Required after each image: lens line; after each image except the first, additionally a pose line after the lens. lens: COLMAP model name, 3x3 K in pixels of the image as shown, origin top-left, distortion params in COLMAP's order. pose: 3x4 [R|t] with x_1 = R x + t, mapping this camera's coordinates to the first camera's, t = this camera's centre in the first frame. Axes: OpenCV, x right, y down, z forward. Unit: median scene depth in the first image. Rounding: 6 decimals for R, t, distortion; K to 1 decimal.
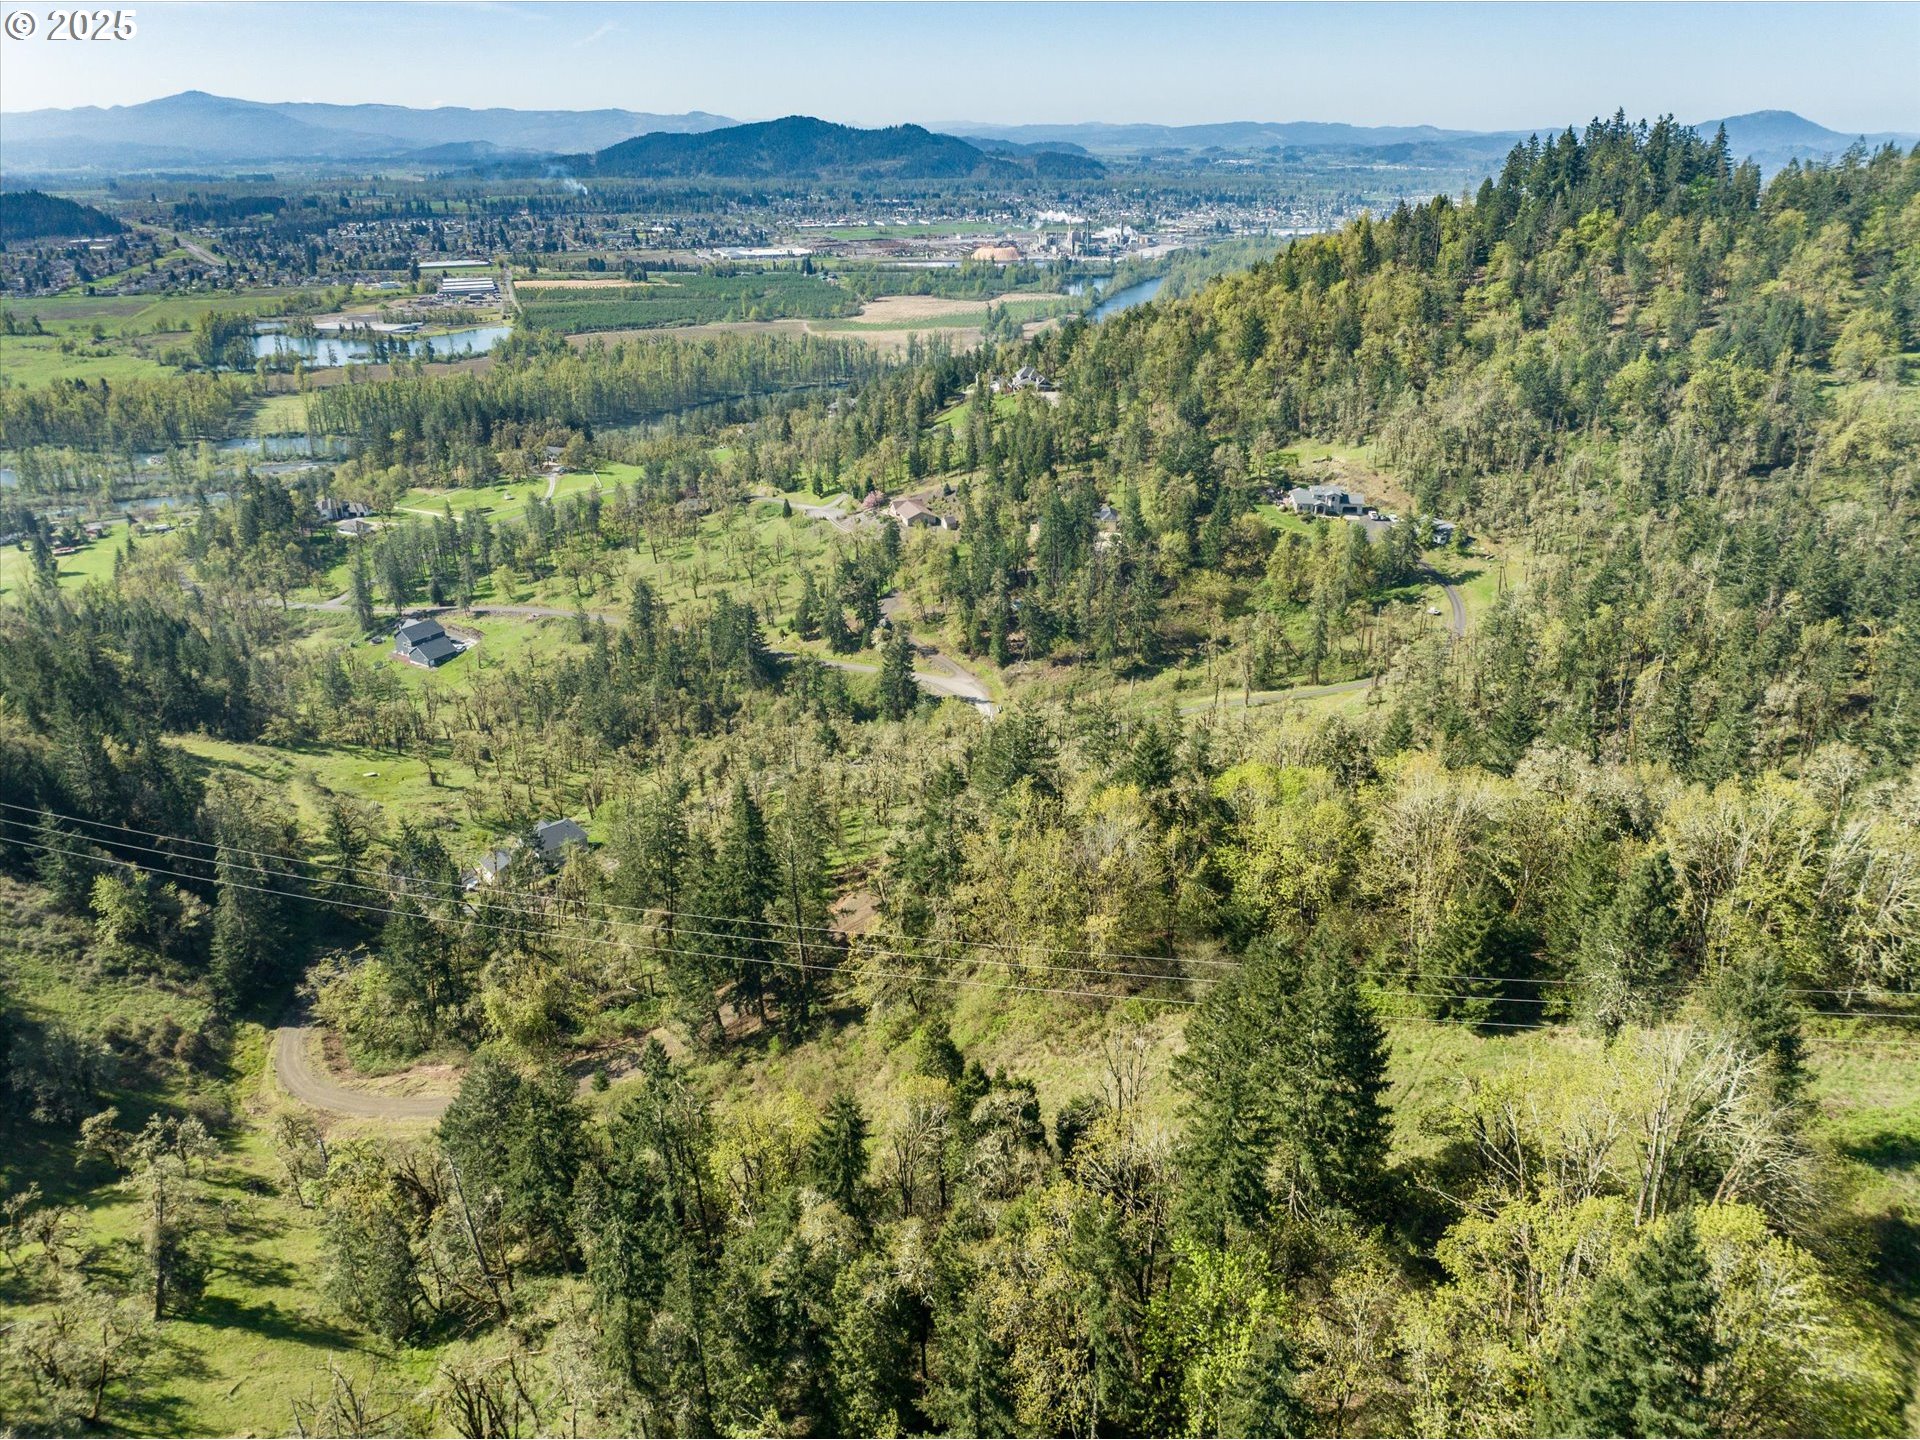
lens RADIAL K [[1354.9, 0, 965.7], [0, 1354.9, 720.5], [0, 0, 1]] dist [-0.044134, 0.017070]
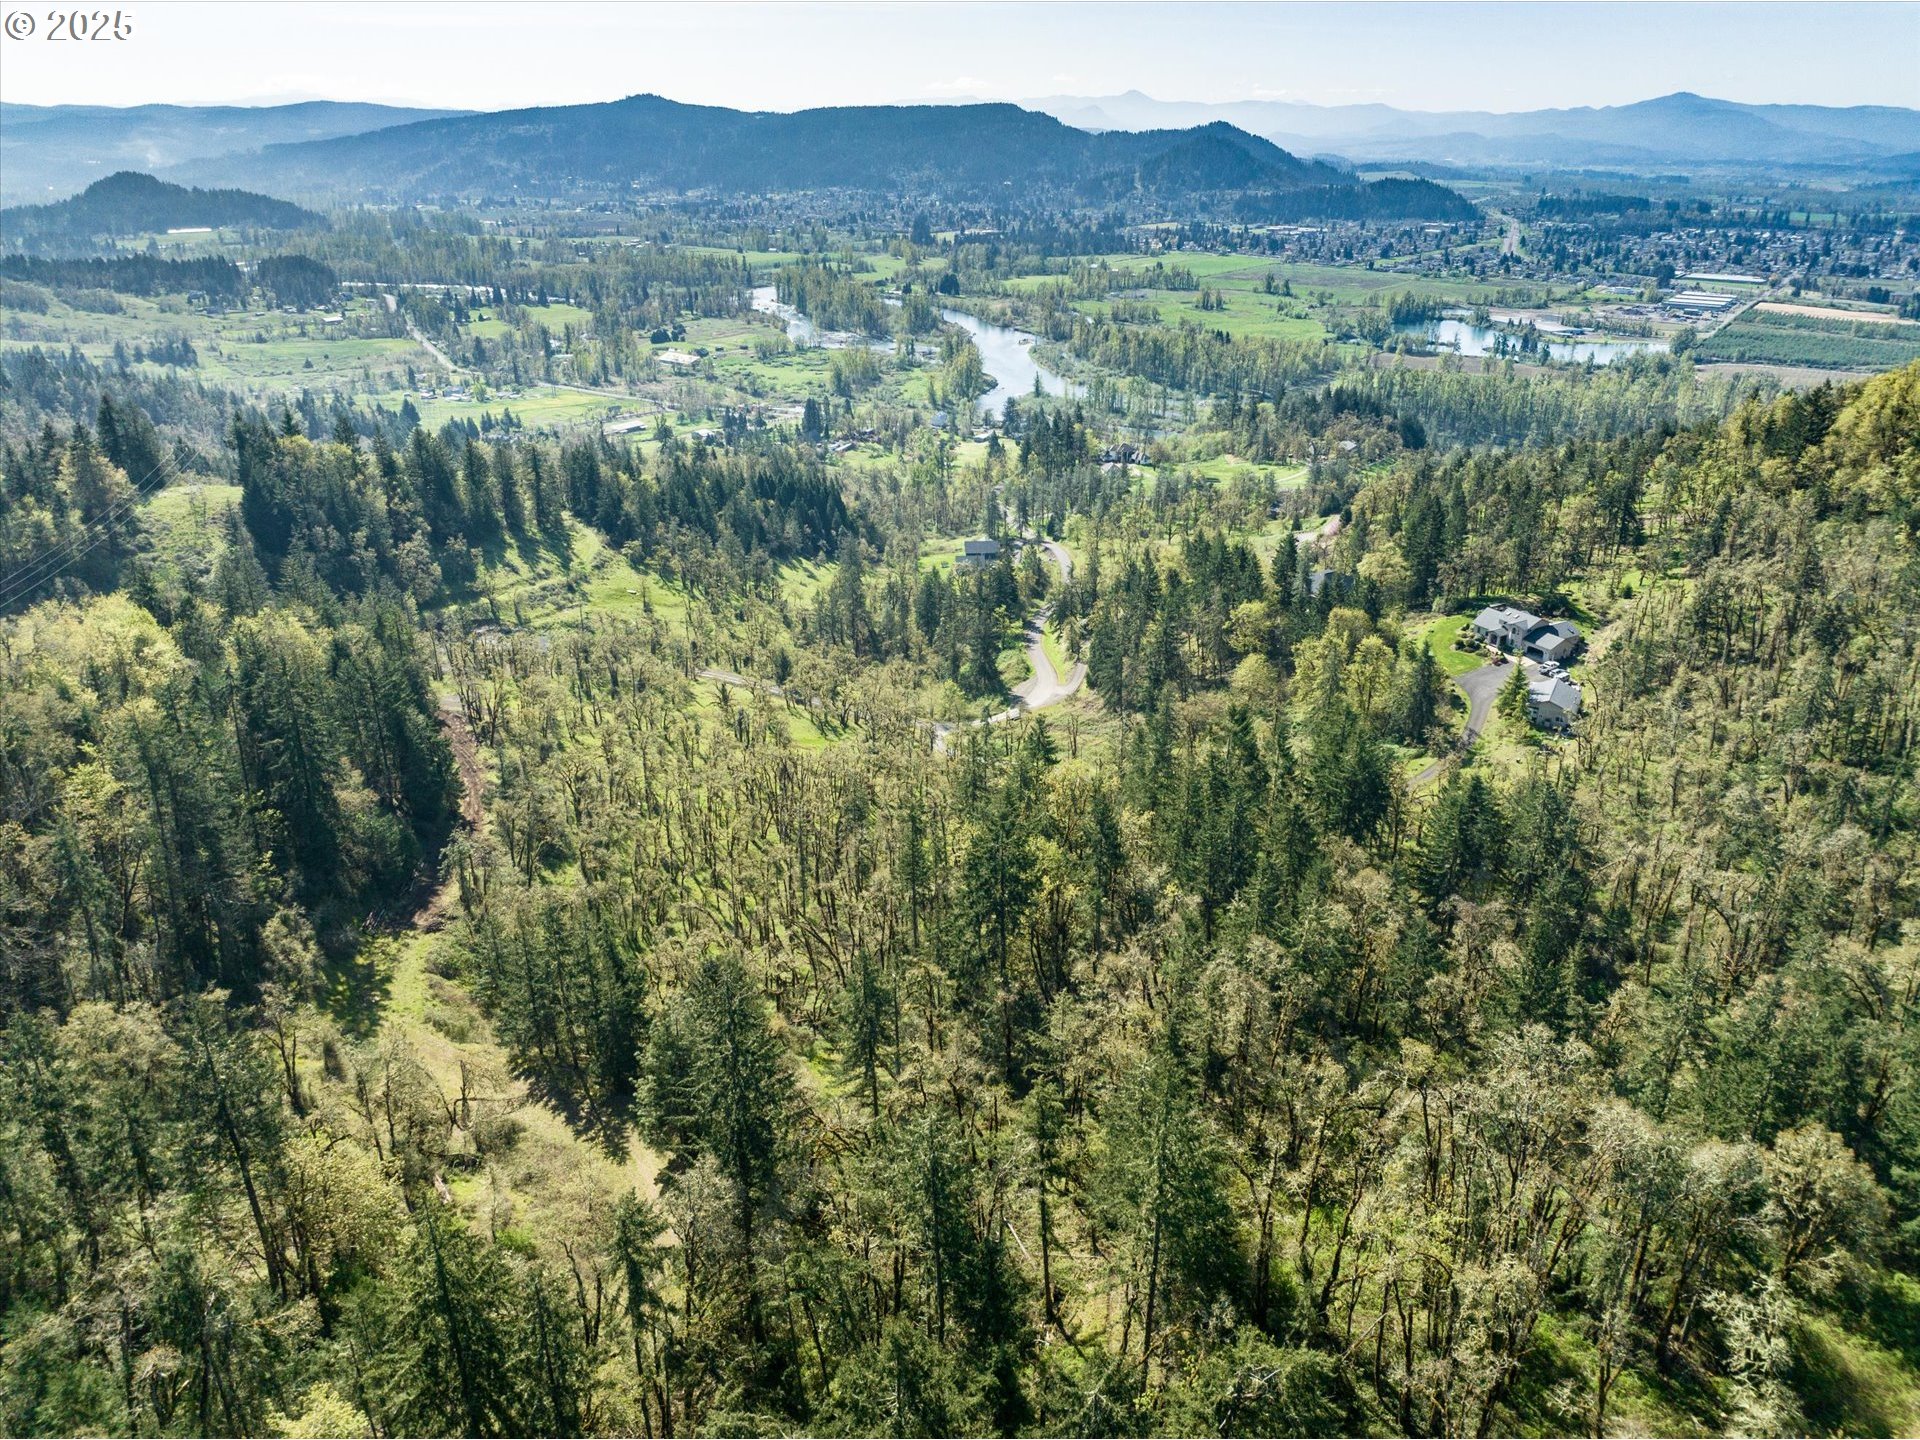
lens RADIAL K [[1354.9, 0, 974.0], [0, 1354.9, 723.1], [0, 0, 1]] dist [-0.044134, 0.017070]
pose [[0.584922, 0.331520, -0.740244, 0.175617], [-0.331081, 0.930747, 0.155226, -0.035302], [0.740440, 0.154286, 0.654174, 0.080569]]
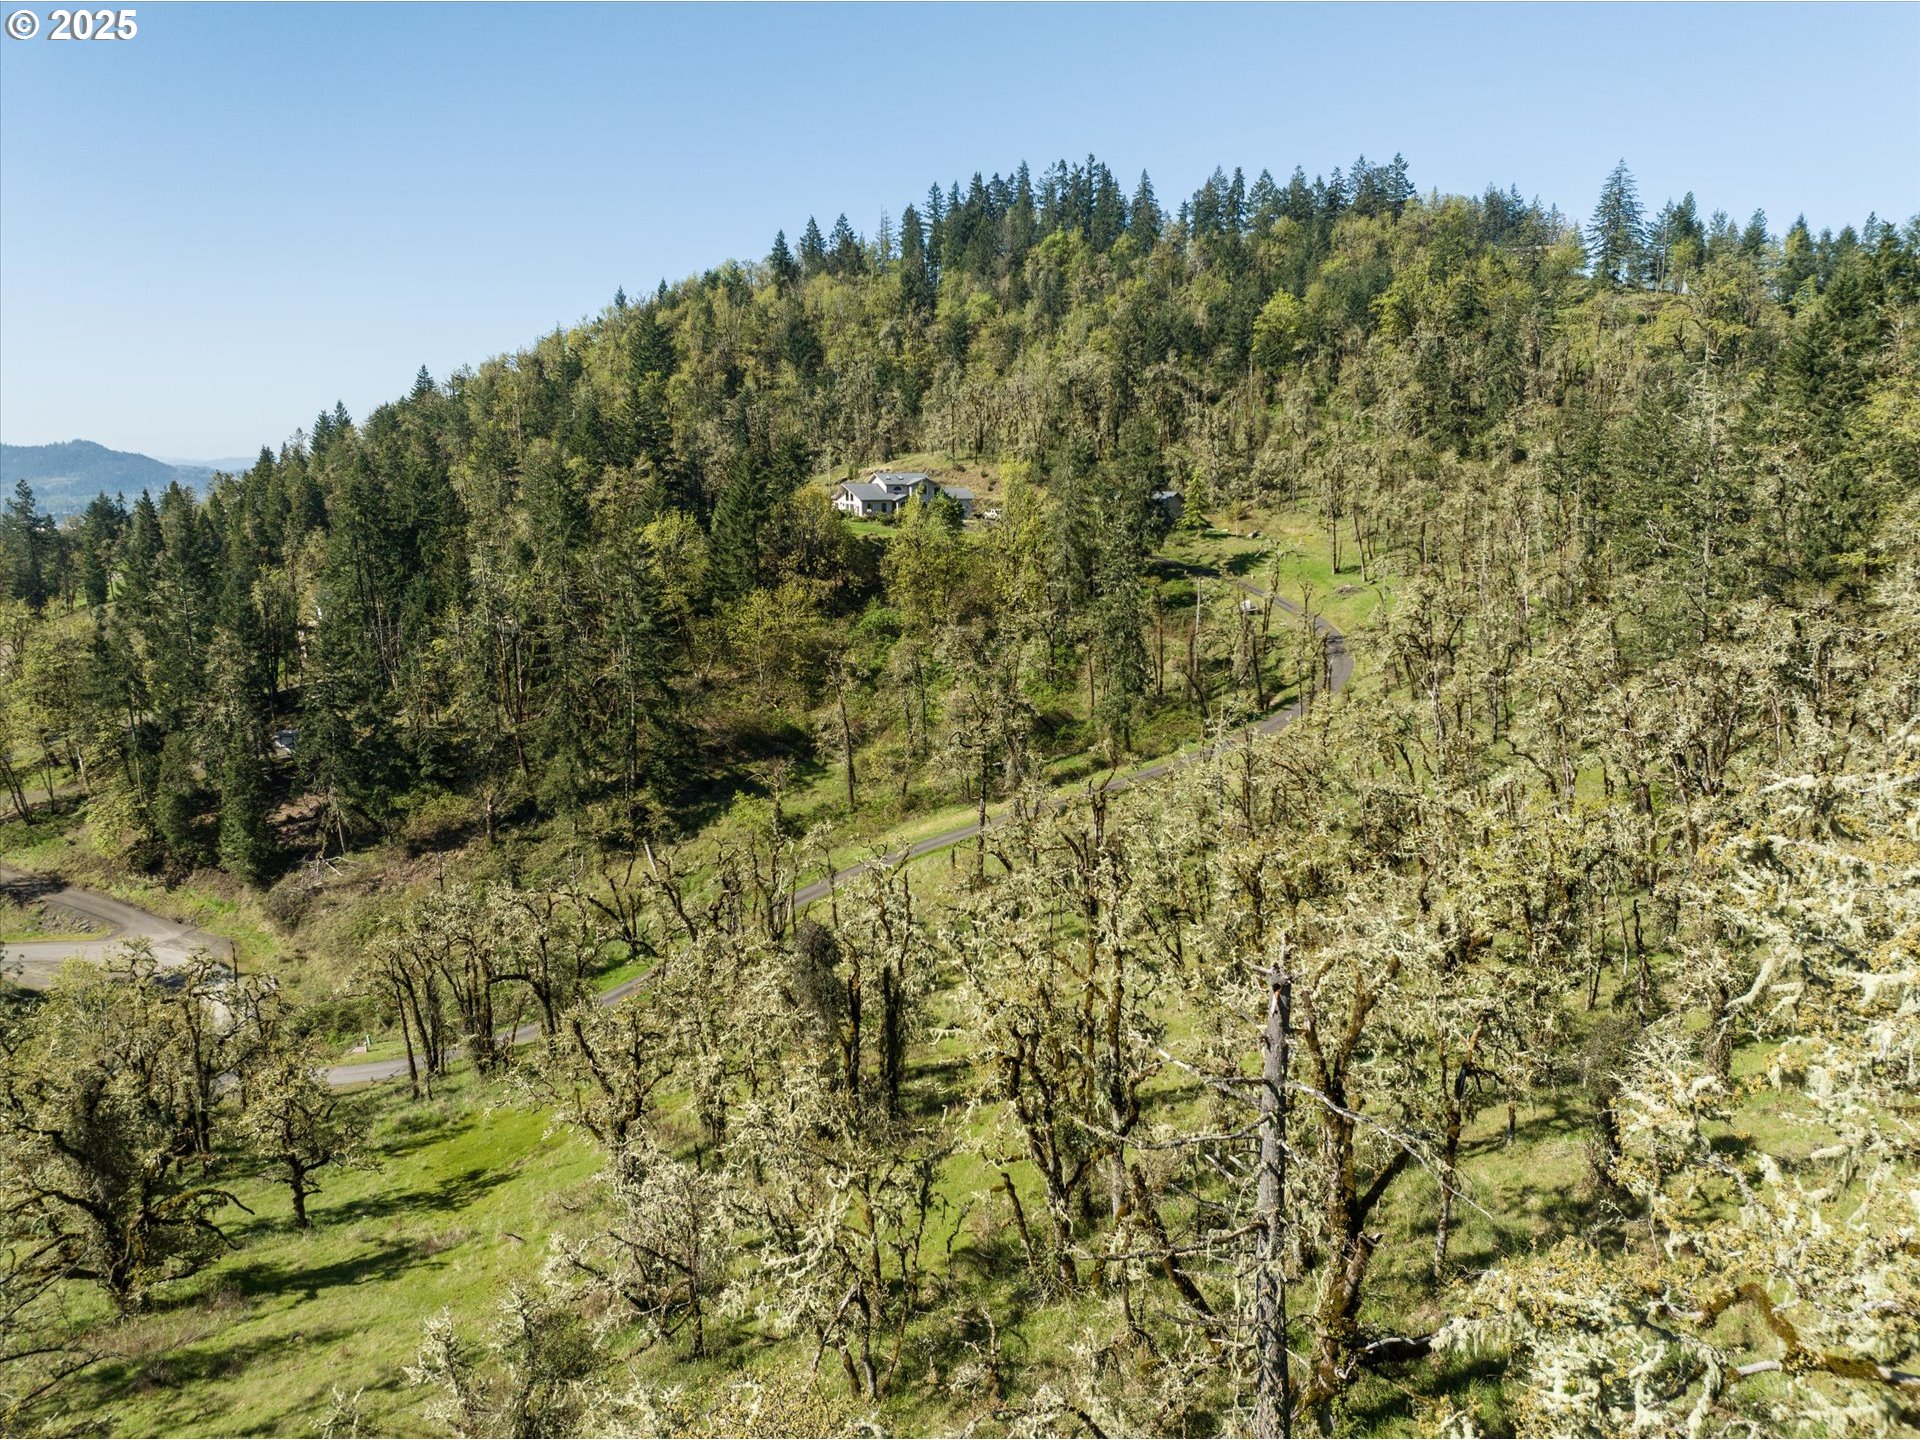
lens RADIAL K [[1354.9, 0, 967.4], [0, 1354.9, 719.7], [0, 0, 1]] dist [-0.044134, 0.017070]
pose [[0.858881, -0.090933, 0.504039, 0.003034], [0.203263, 0.963813, -0.172479, 0.004714], [-0.470115, 0.250591, 0.846284, 0.149683]]
